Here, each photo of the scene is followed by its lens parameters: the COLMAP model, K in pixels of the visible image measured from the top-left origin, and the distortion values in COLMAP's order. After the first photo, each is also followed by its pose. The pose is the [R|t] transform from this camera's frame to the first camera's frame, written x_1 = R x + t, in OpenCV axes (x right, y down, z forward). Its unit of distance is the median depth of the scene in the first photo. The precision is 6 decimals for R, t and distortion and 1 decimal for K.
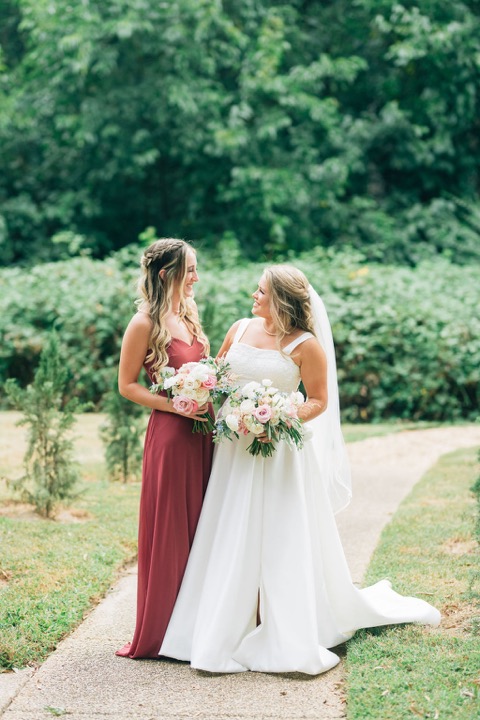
lens RADIAL K [[1744.8, 0, 240.0], [0, 1744.8, 360.0], [0, 0, 1]] dist [-0.027551, -0.009137]
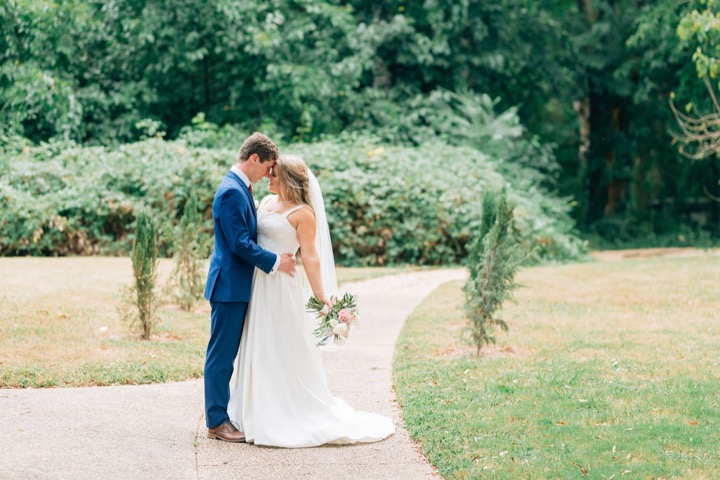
lens RADIAL K [[1744.8, 0, 360.0], [0, 1744.8, 240.0], [0, 0, 1]] dist [-0.027551, -0.009137]
pose [[0.997339, 0.001892, 0.072878, -0.031992], [-0.002119, 0.999993, 0.003030, 0.009652], [-0.072872, -0.003176, 0.997336, -0.242672]]
